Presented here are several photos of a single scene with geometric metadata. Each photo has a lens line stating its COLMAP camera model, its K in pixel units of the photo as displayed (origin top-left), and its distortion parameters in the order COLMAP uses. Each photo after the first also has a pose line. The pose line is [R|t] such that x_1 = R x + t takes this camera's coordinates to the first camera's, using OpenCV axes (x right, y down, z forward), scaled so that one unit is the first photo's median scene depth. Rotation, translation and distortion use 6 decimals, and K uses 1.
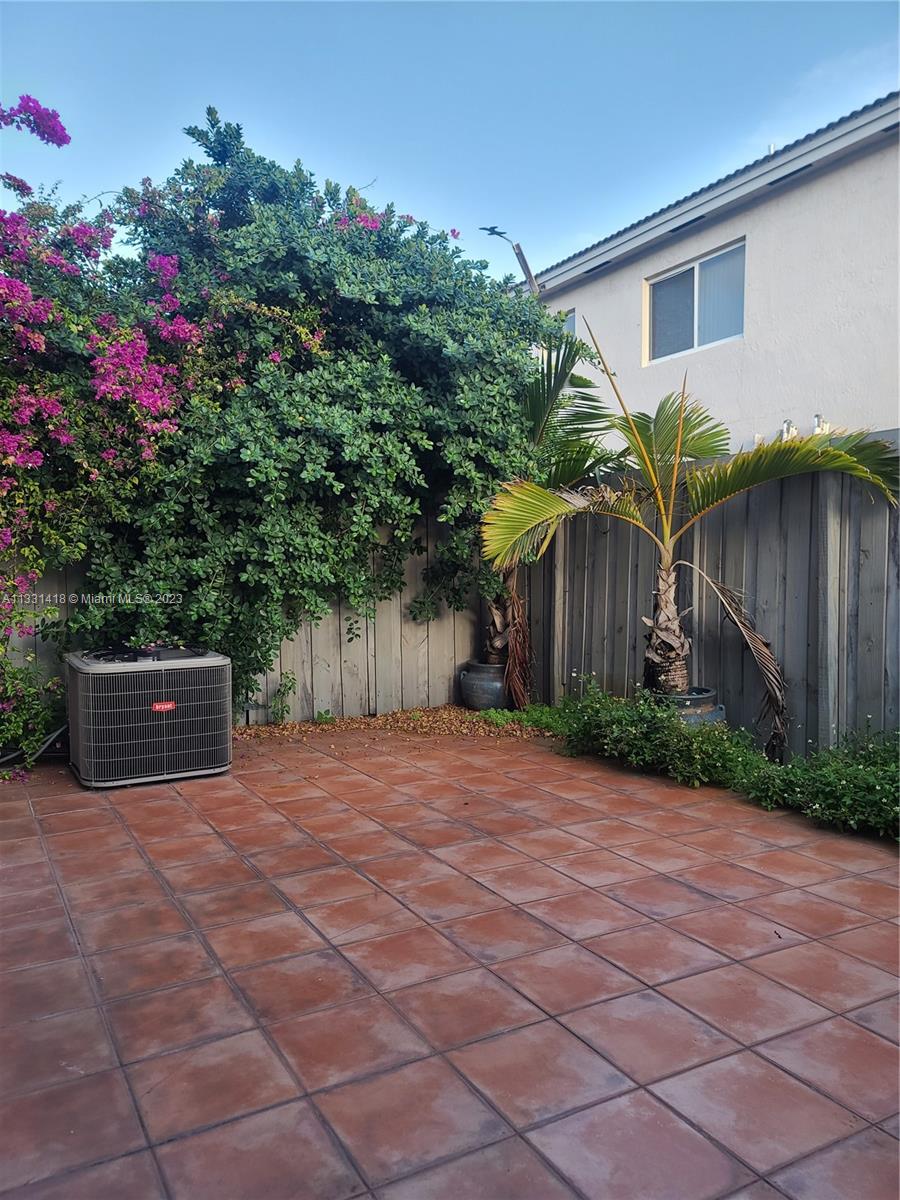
lens RADIAL K [[868.6, 0, 440.6], [0, 868.6, 610.0], [0, 0, 1]] dist [0.047876, 0.001800]
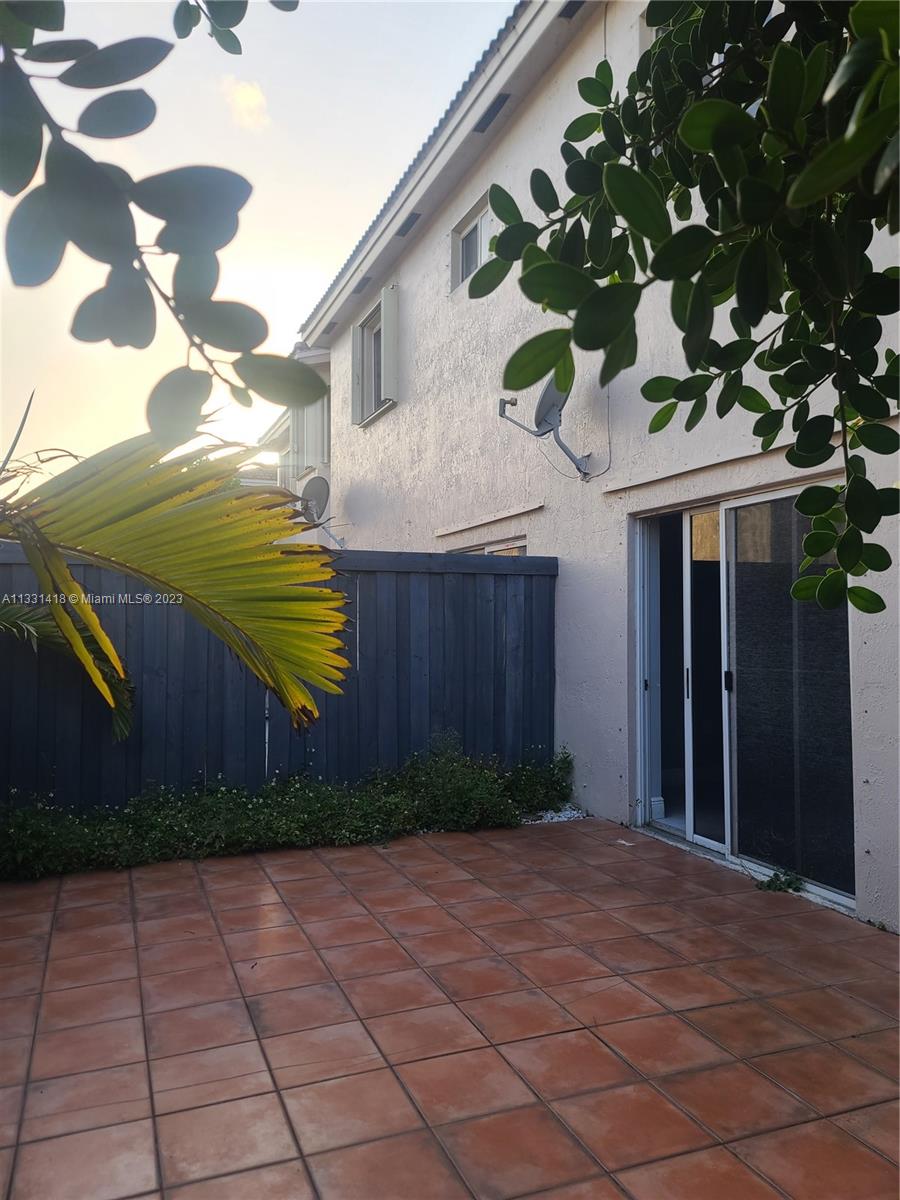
lens RADIAL K [[868.6, 0, 453.8], [0, 868.6, 601.9], [0, 0, 1]] dist [0.047876, 0.001800]
pose [[-0.991361, 0.011104, 0.130687, -0.054173], [0.014311, 0.999618, 0.023628, -0.151297], [-0.130375, 0.025294, -0.991142, 2.027716]]
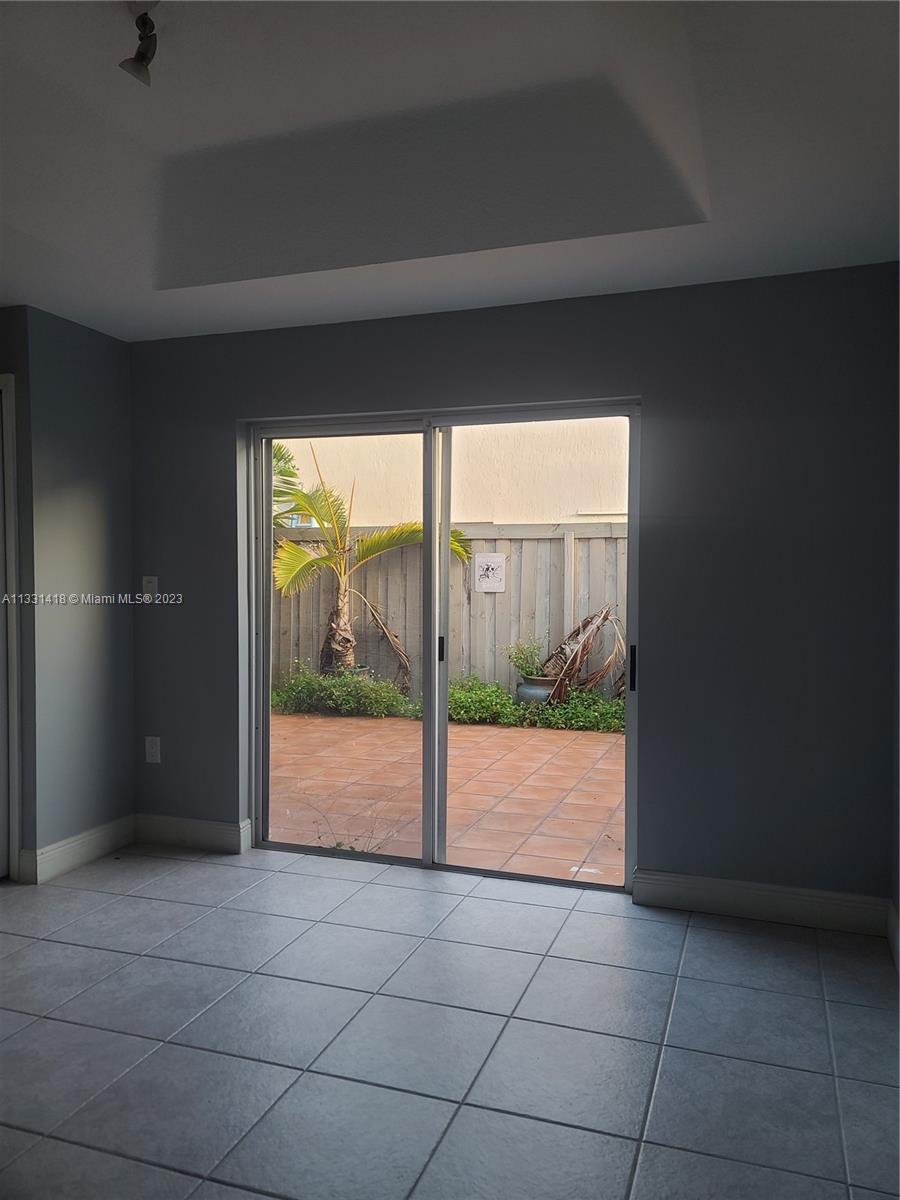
lens RADIAL K [[868.6, 0, 454.1], [0, 868.6, 595.7], [0, 0, 1]] dist [0.047876, 0.001800]
pose [[0.743684, -0.003454, 0.668523, -1.201769], [0.022458, 0.999551, -0.019819, -0.010368], [-0.668154, 0.029753, 0.743428, -0.638990]]
